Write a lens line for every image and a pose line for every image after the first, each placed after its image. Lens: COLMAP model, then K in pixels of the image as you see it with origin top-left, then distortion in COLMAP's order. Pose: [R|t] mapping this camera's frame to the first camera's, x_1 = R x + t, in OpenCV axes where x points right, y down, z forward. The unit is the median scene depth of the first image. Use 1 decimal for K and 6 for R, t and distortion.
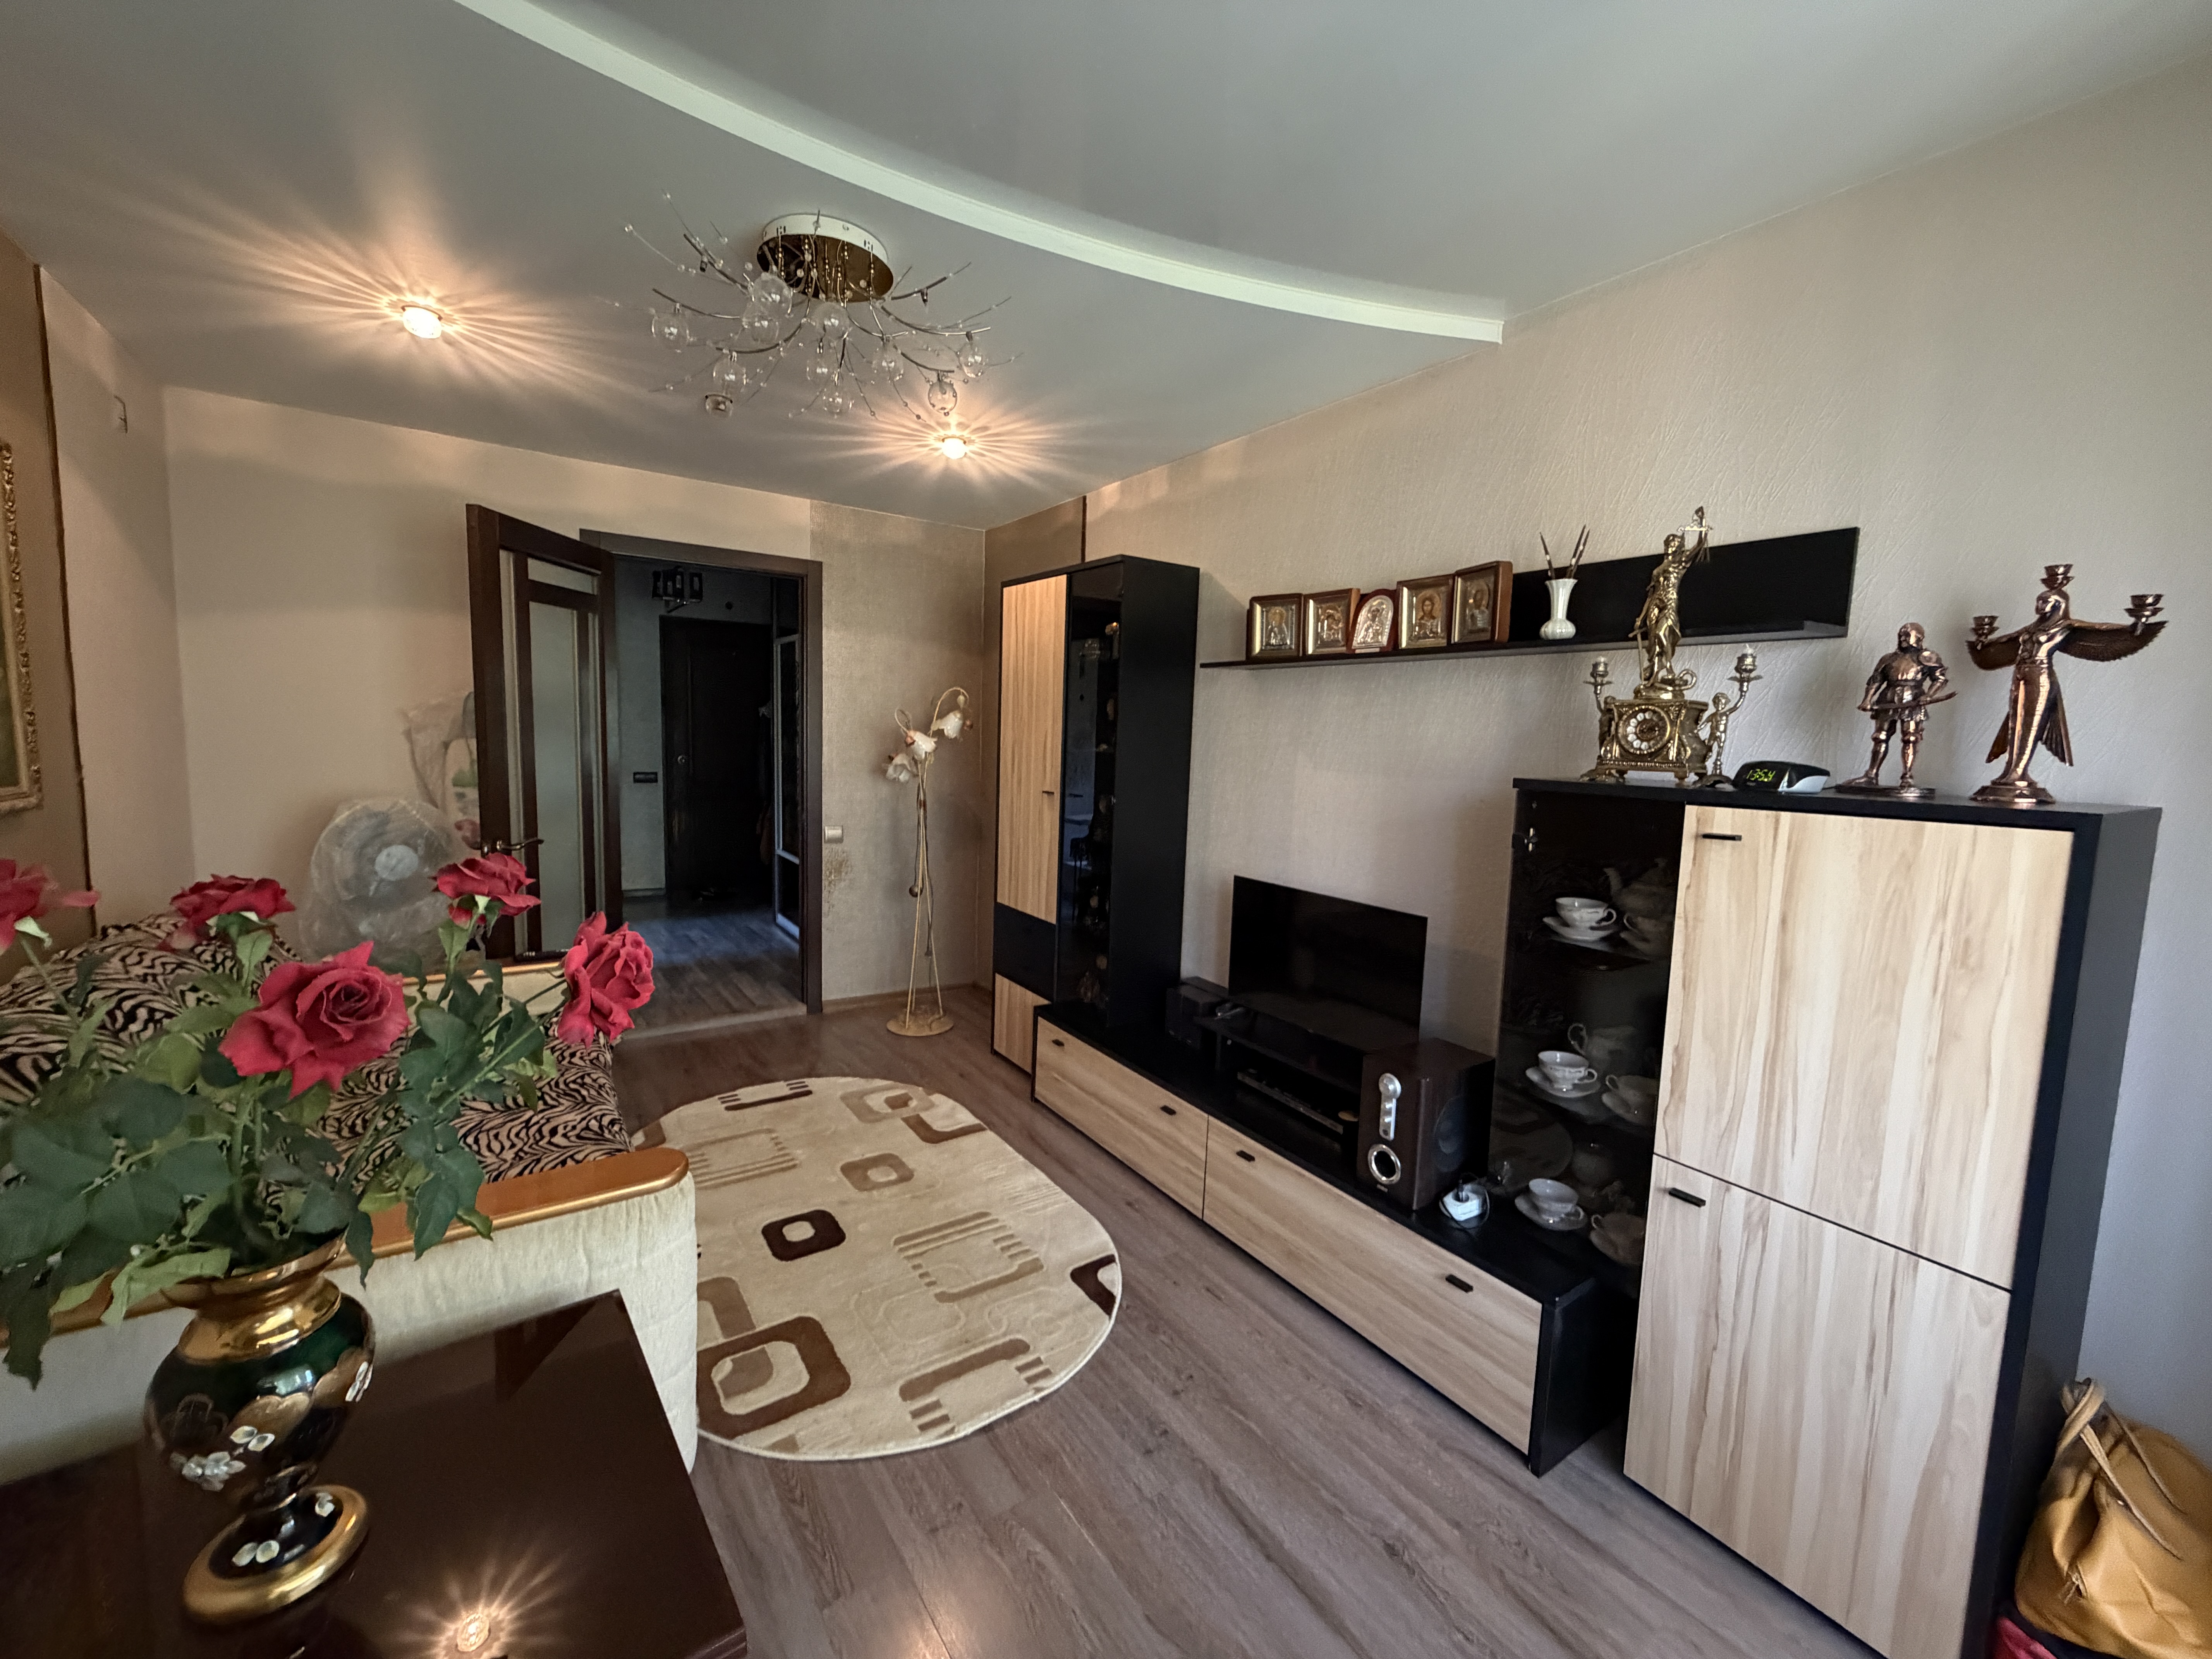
lens RADIAL K [[881.5, 0, 1098.5], [0, 881.5, 827.9], [0, 0, 1]] dist [0.001215, 0.000290]
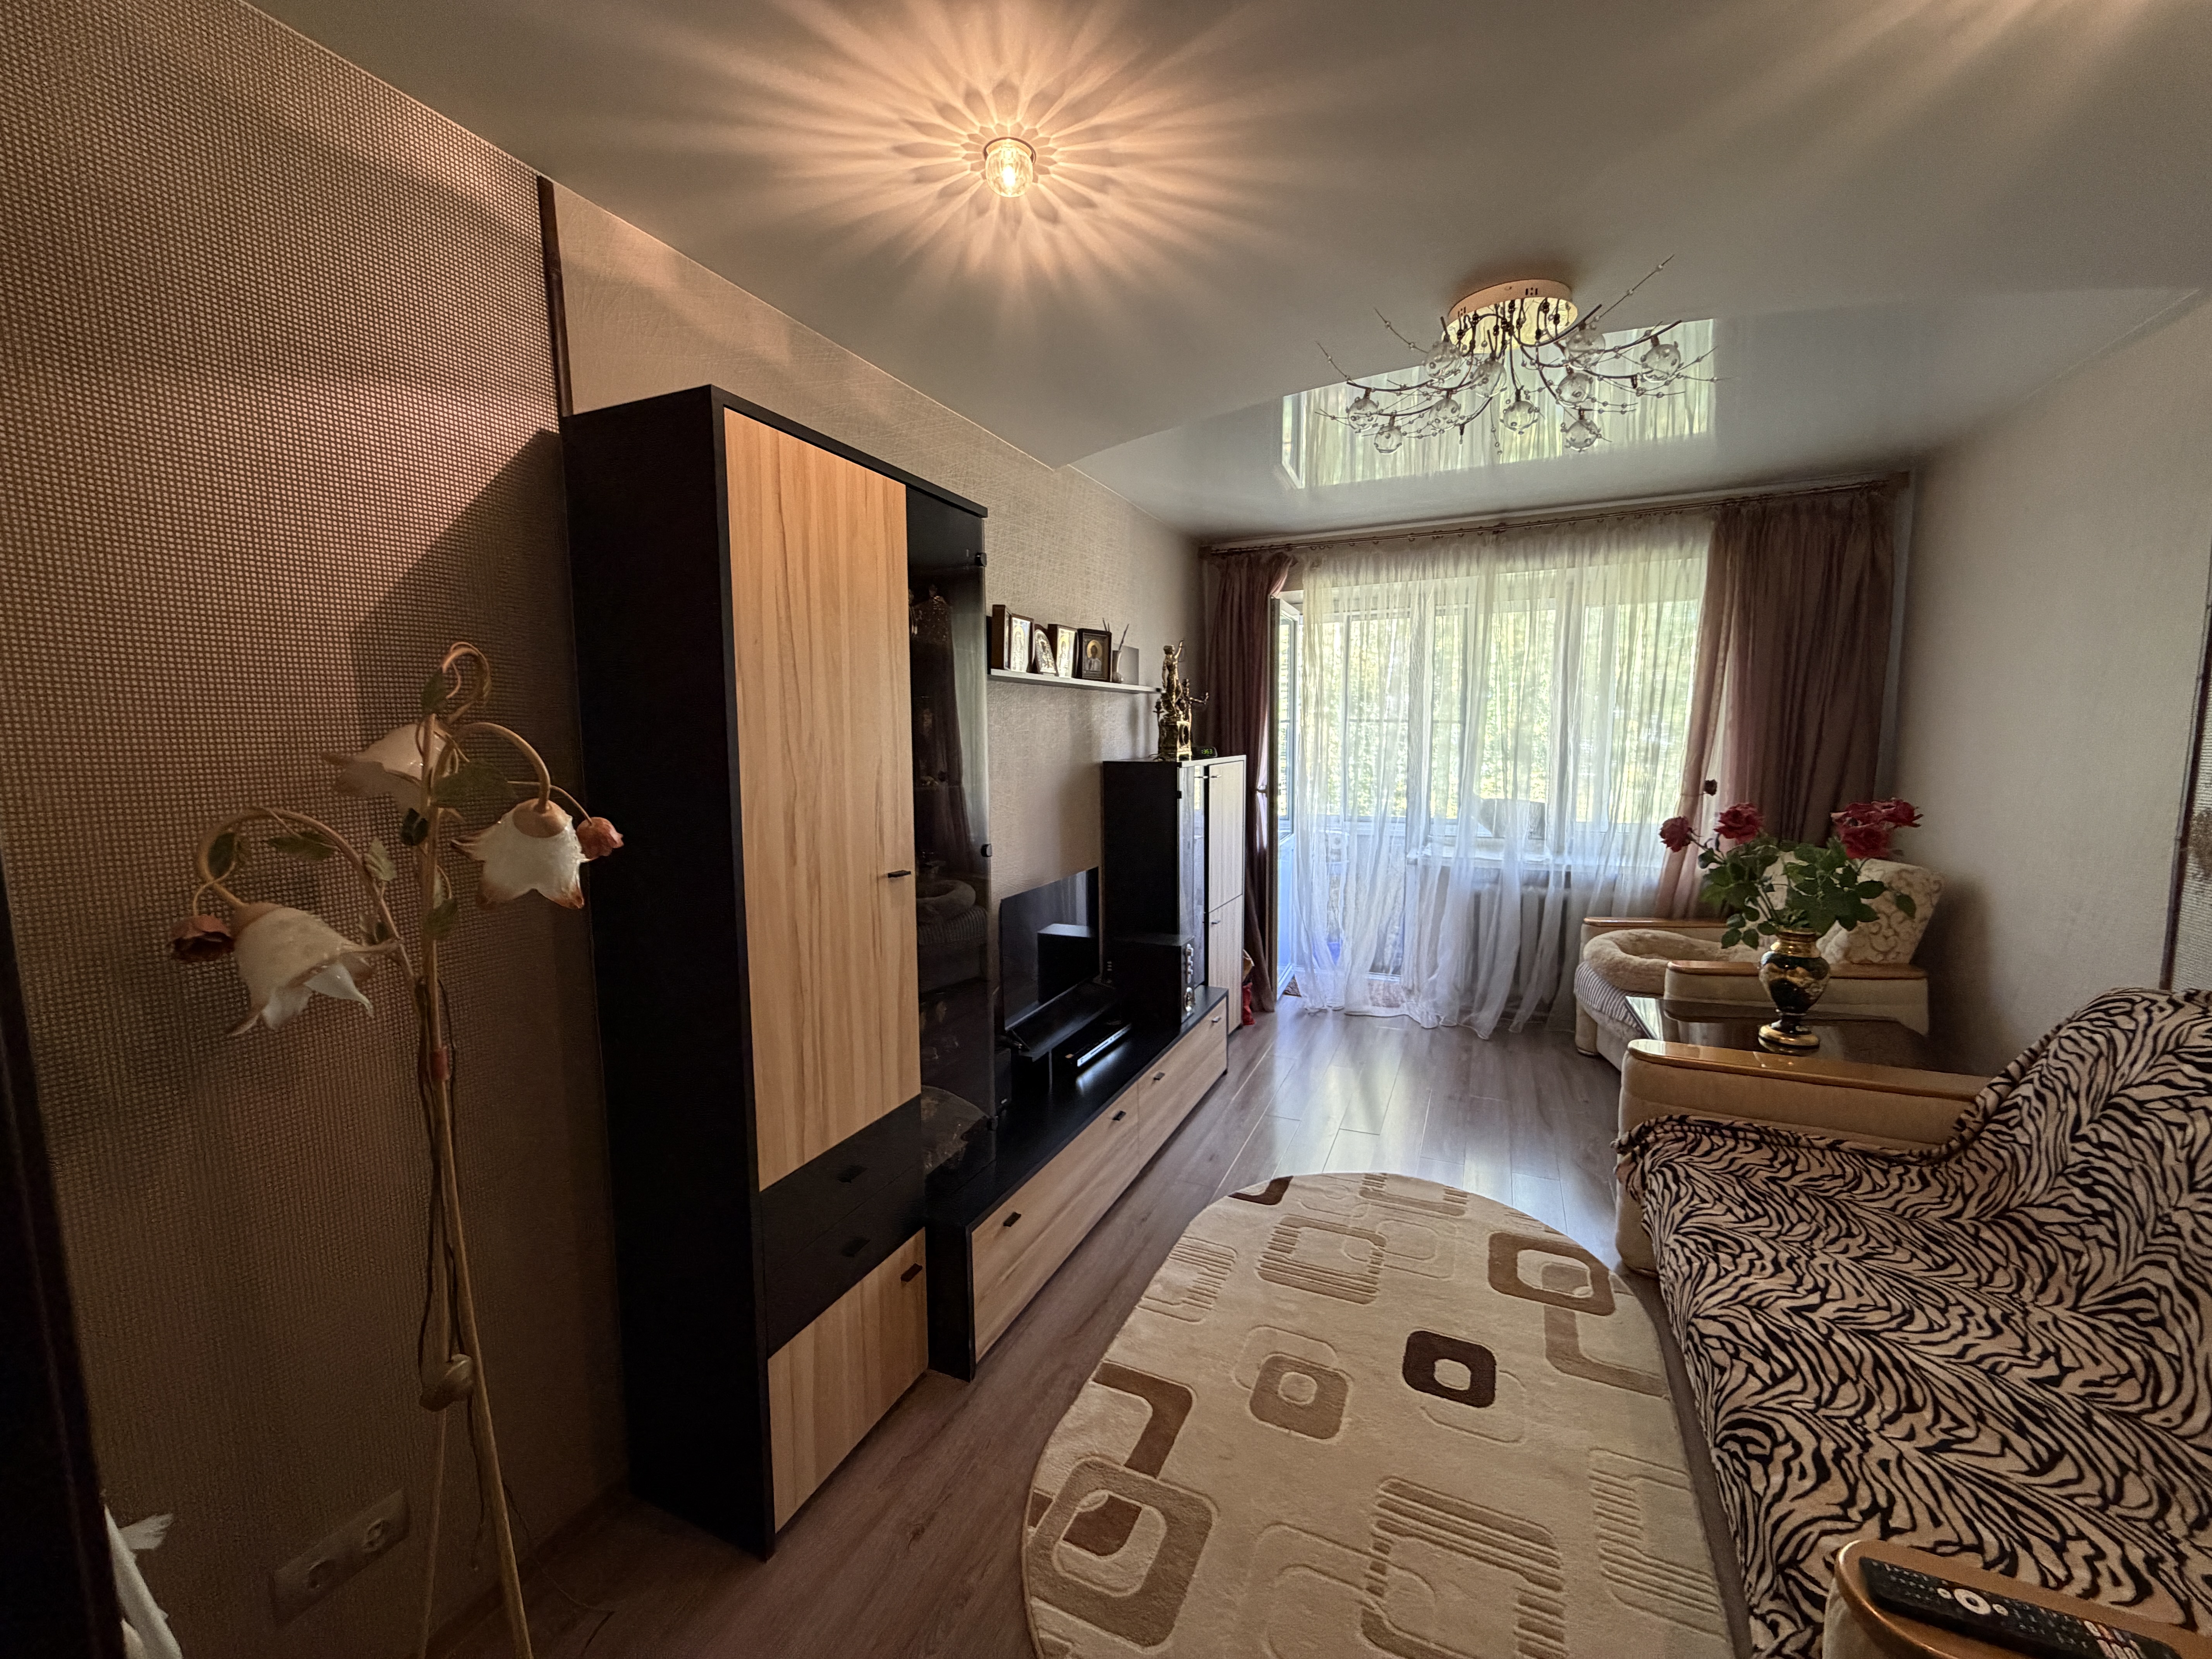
lens RADIAL K [[881.5, 0, 1096.6], [0, 881.5, 831.3], [0, 0, 1]] dist [0.001215, 0.000290]
pose [[-0.506999, -0.125195, 0.852806, -0.827573], [0.085642, 0.977183, 0.194369, -0.227577], [-0.857682, 0.171581, -0.484708, 1.633851]]
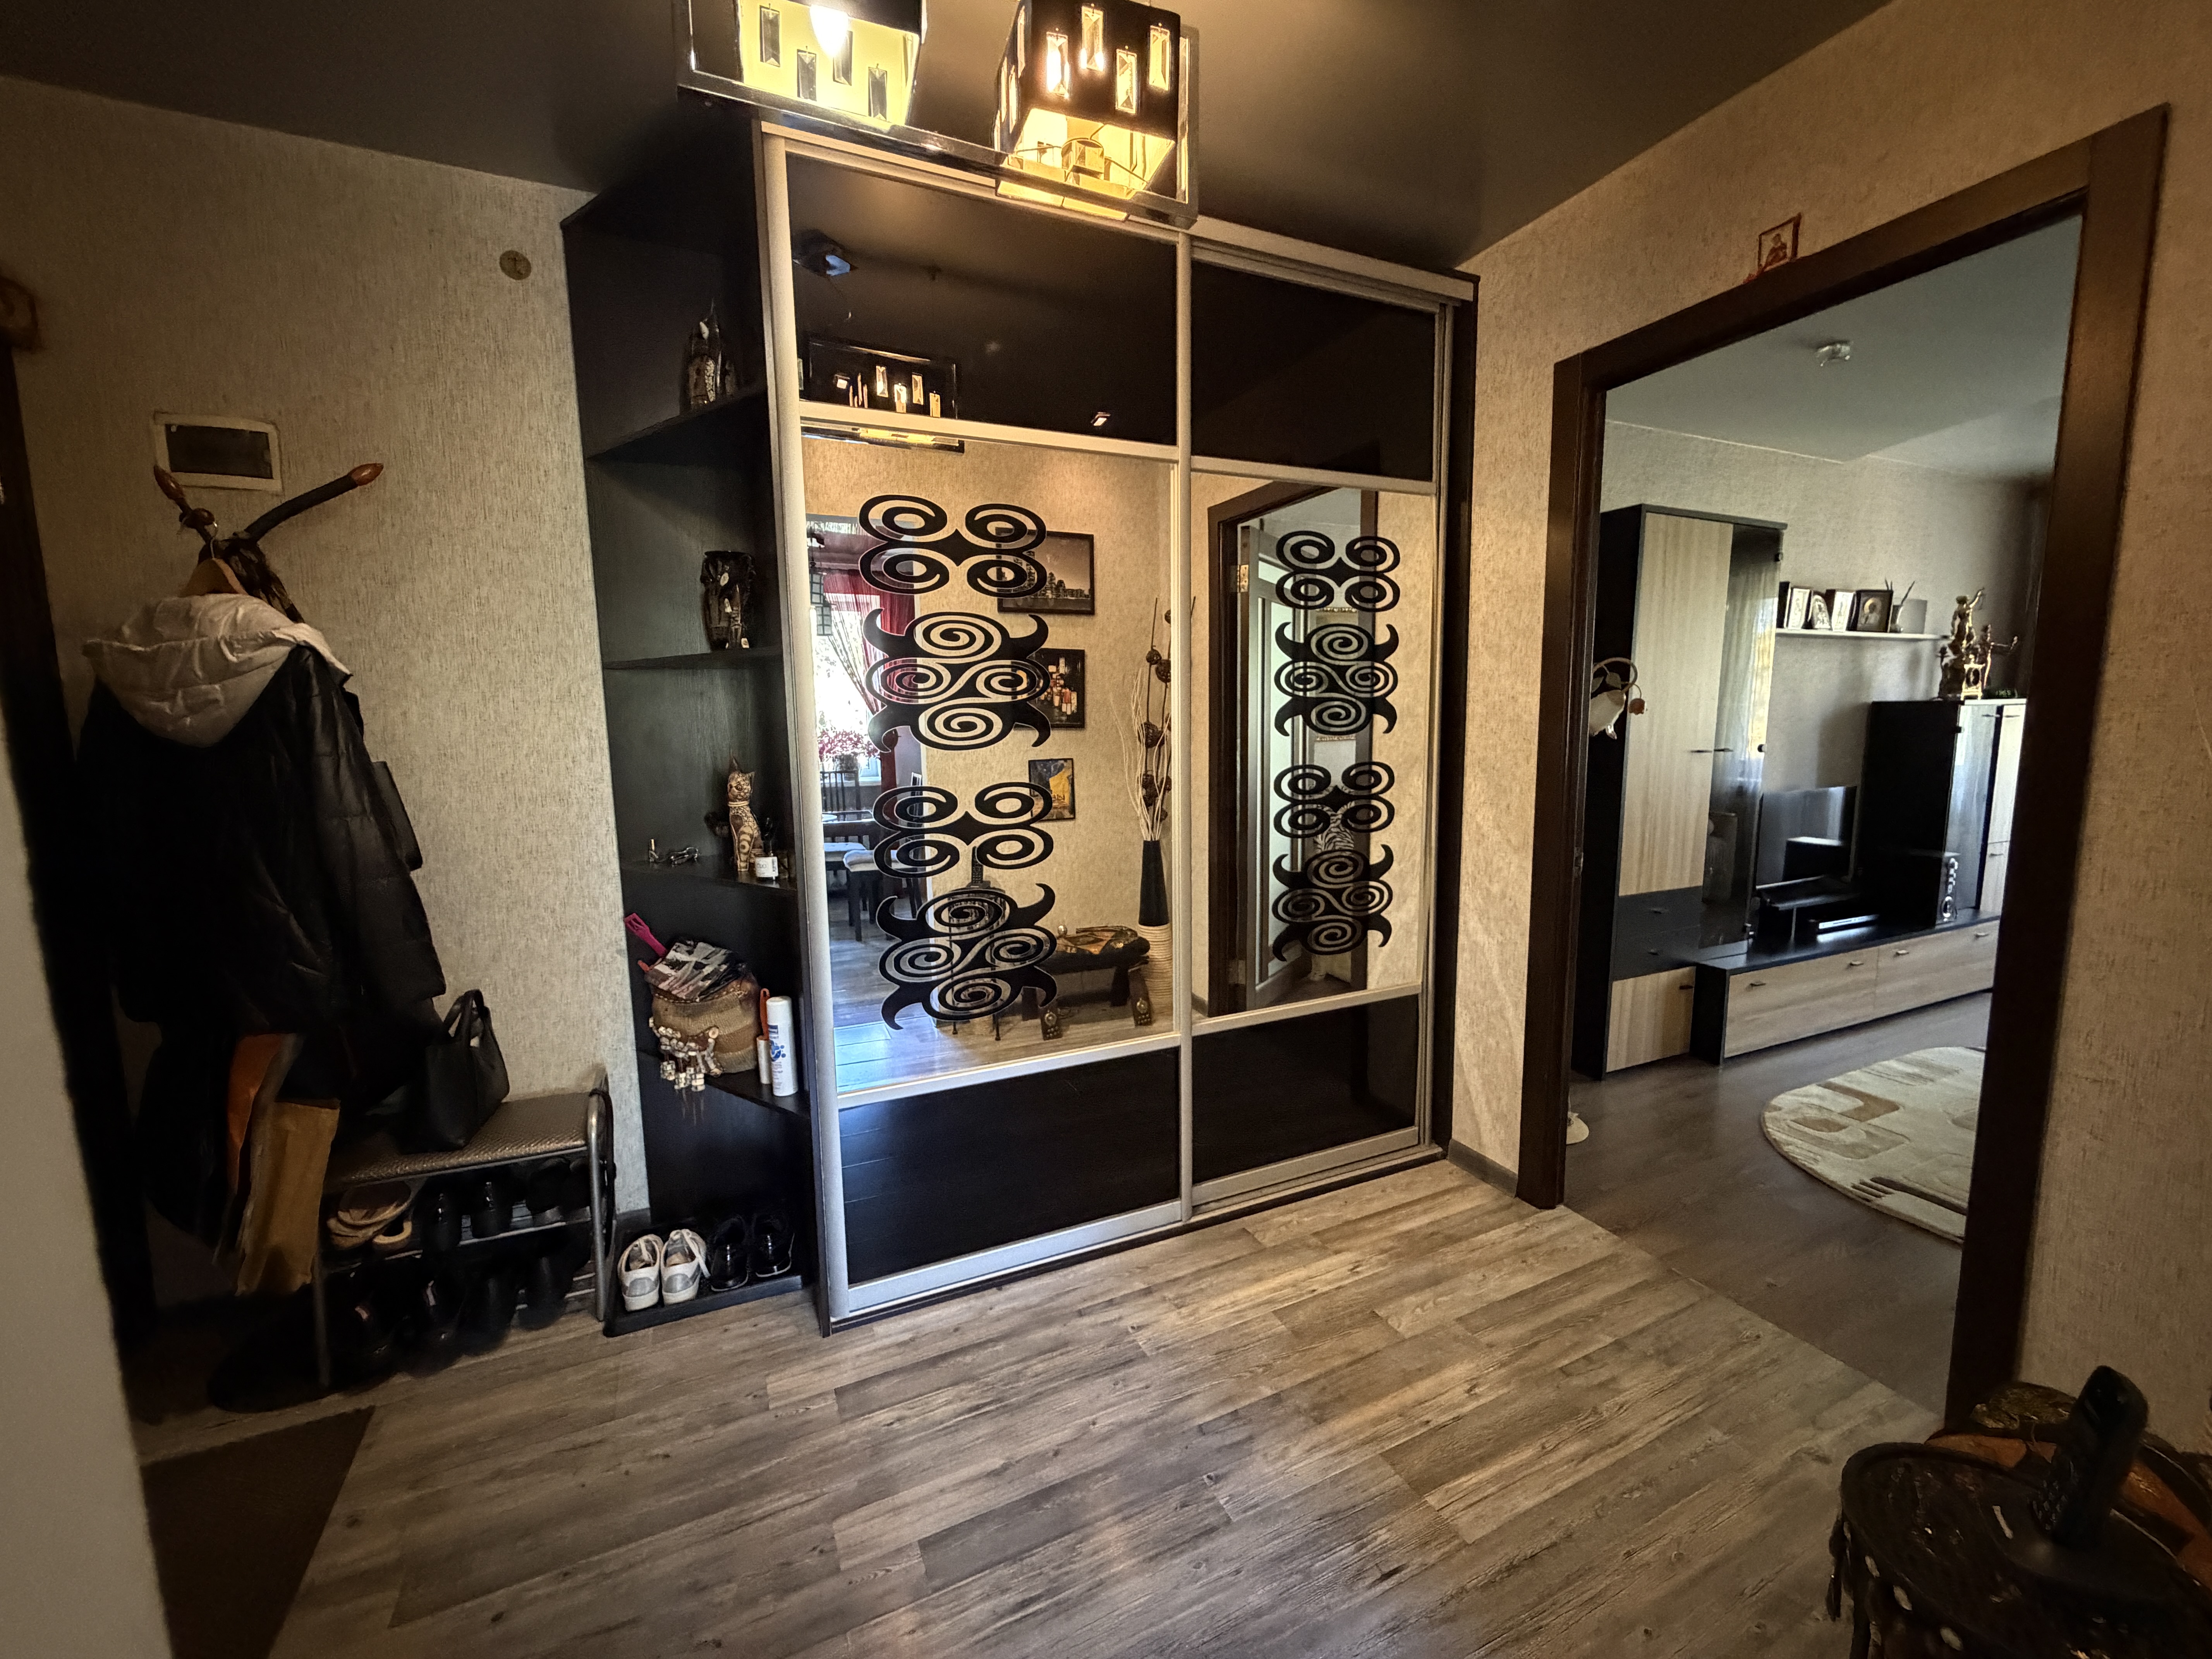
lens RADIAL K [[881.5, 0, 1088.9], [0, 881.5, 821.9], [0, 0, 1]] dist [0.001215, 0.000290]
pose [[0.187416, -0.161518, 0.968910, -1.580498], [0.125118, 0.982279, 0.139545, -0.255569], [-0.974280, 0.095075, 0.204303, 2.064768]]
